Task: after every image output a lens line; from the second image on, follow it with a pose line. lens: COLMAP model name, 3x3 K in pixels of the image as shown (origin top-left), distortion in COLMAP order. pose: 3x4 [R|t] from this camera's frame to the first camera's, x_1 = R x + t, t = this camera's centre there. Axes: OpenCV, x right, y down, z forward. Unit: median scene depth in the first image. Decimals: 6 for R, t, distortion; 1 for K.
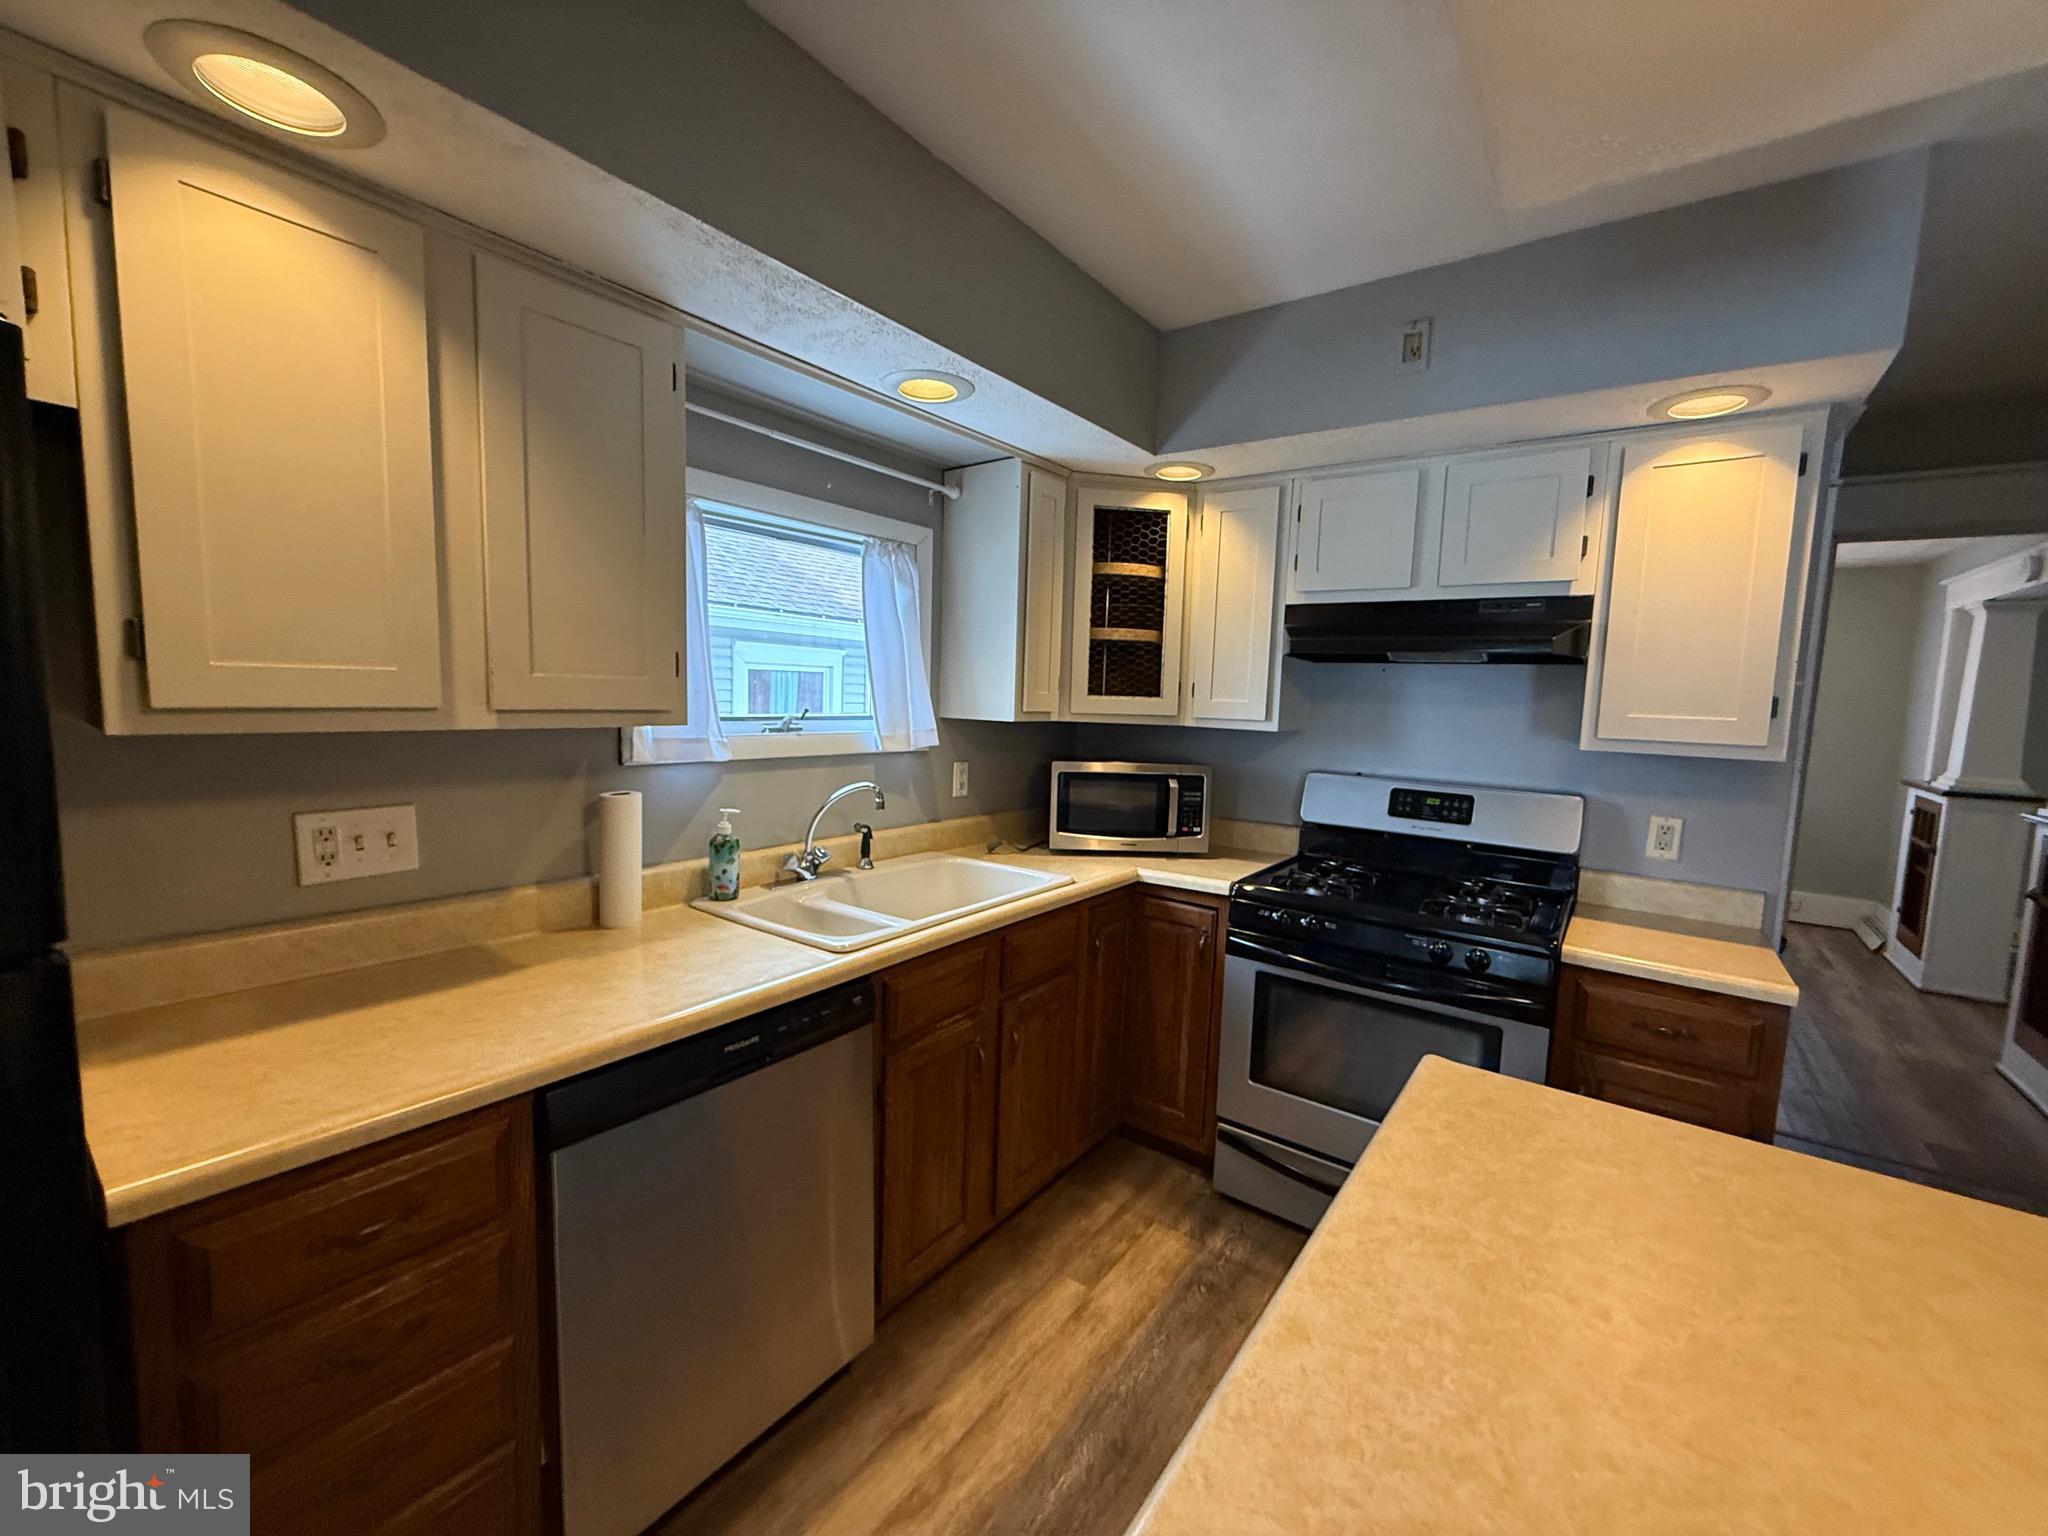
lens RADIAL K [[817.6, 0, 1020.9], [0, 817.6, 765.9], [0, 0, 1]] dist [-0.001212, 0.000281]
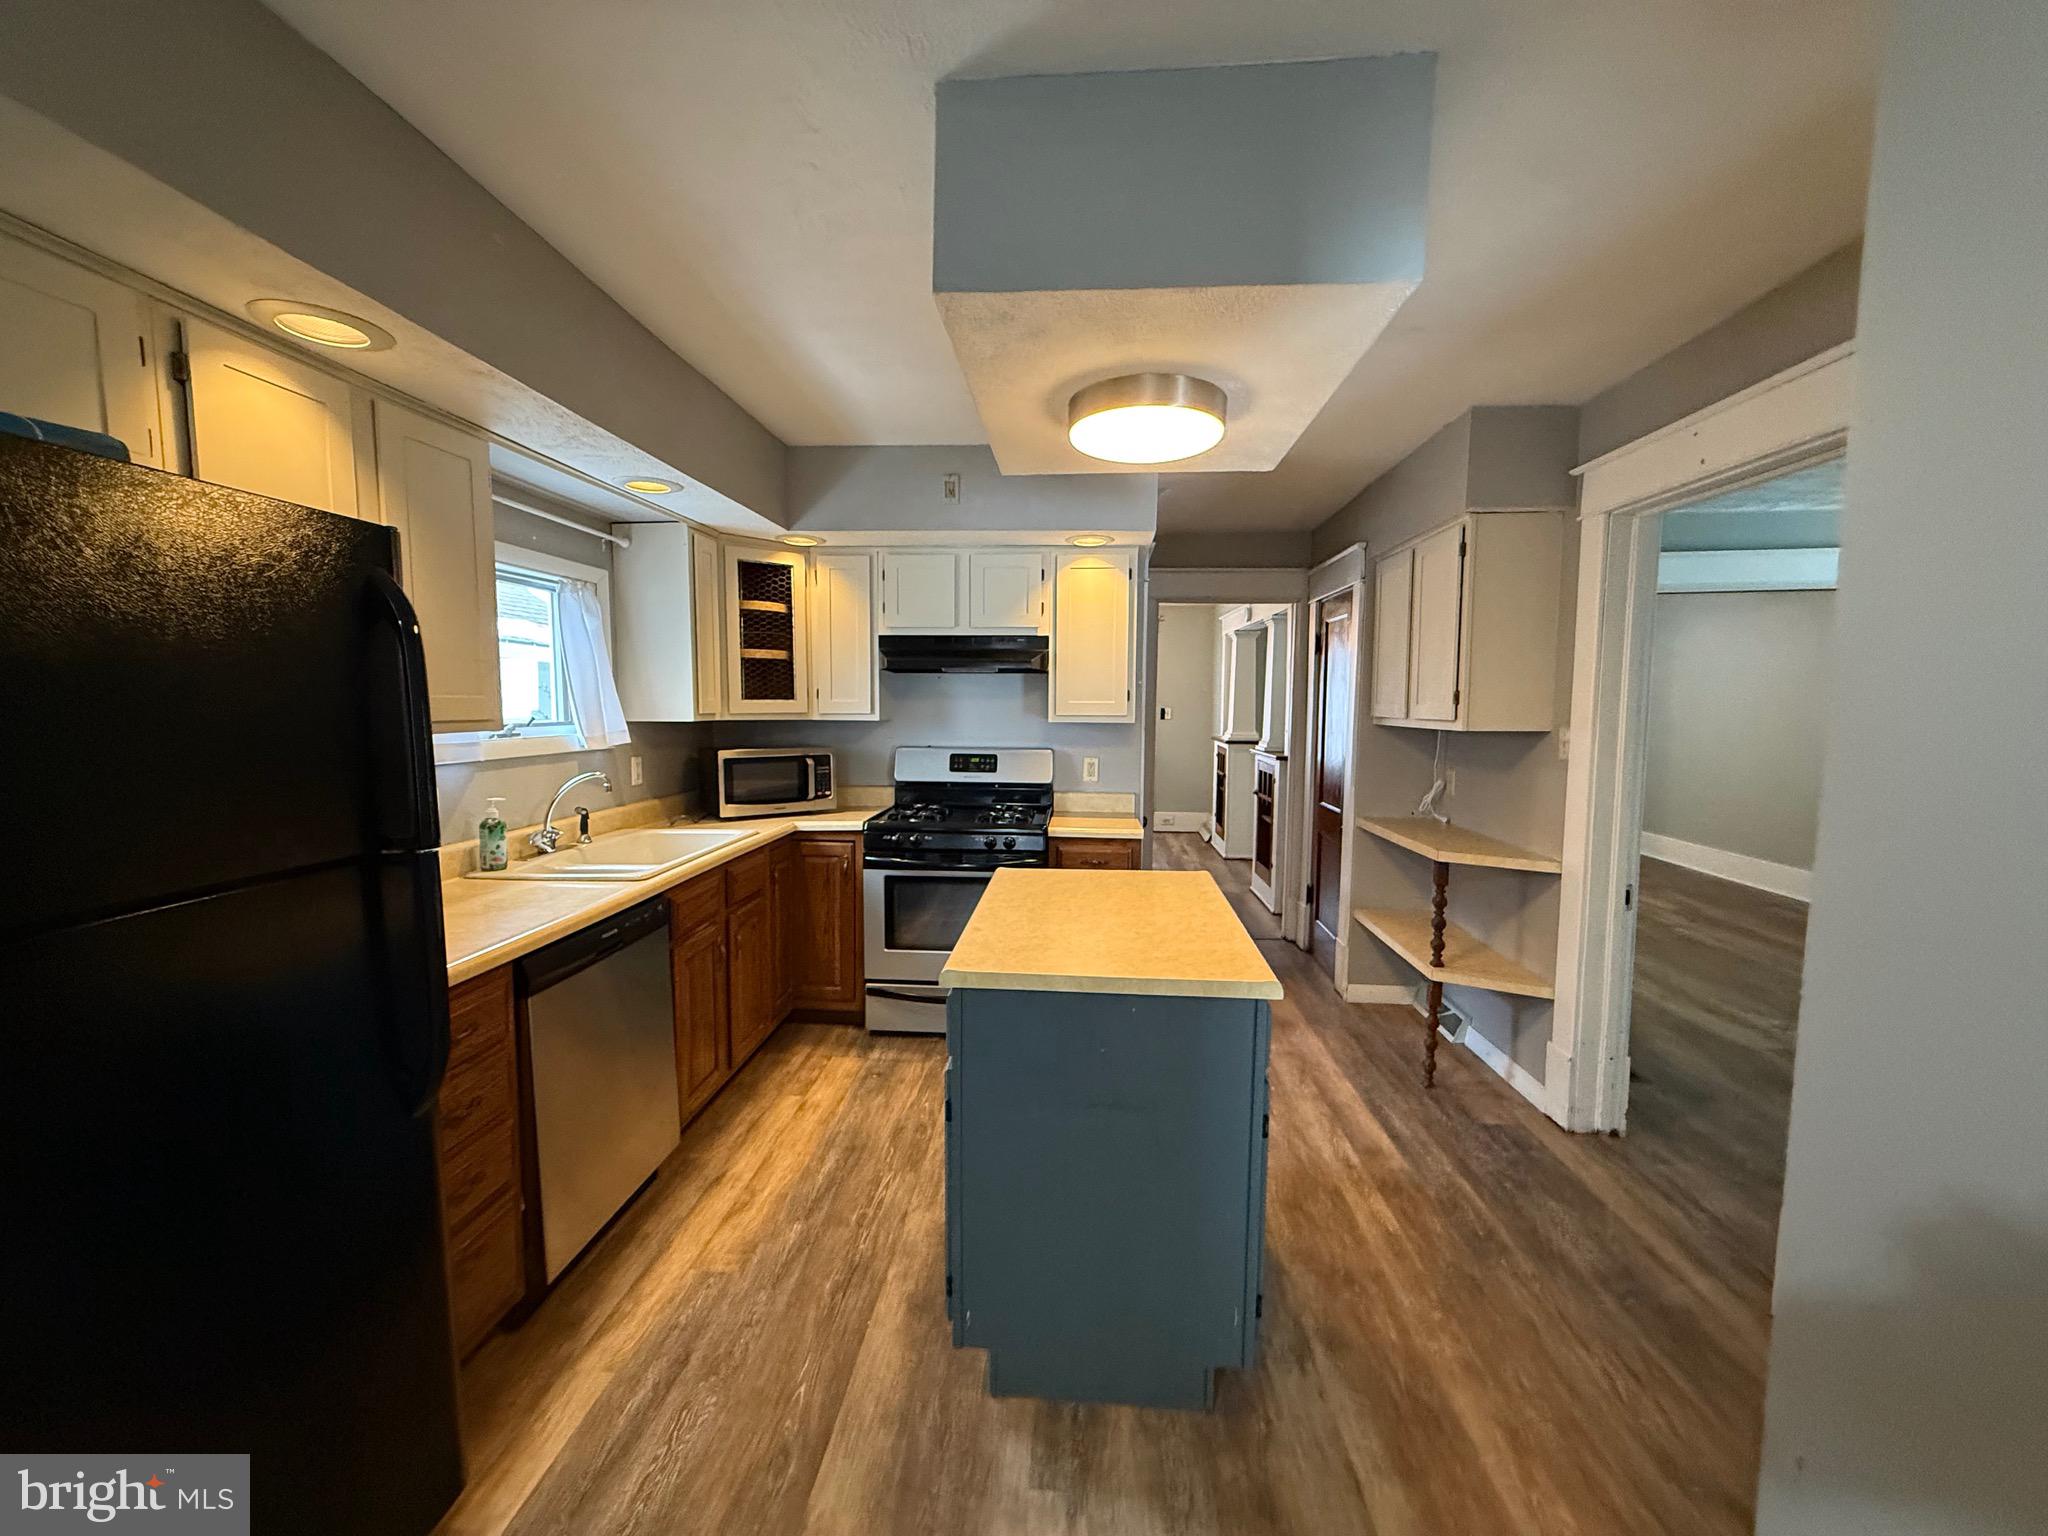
lens RADIAL K [[817.6, 0, 1020.9], [0, 817.6, 765.9], [0, 0, 1]] dist [-0.001212, 0.000281]
pose [[0.843822, -0.072616, 0.531688, -0.284098], [0.072674, 0.997138, 0.020847, 0.030042], [-0.531680, 0.021048, 0.846684, -0.419911]]
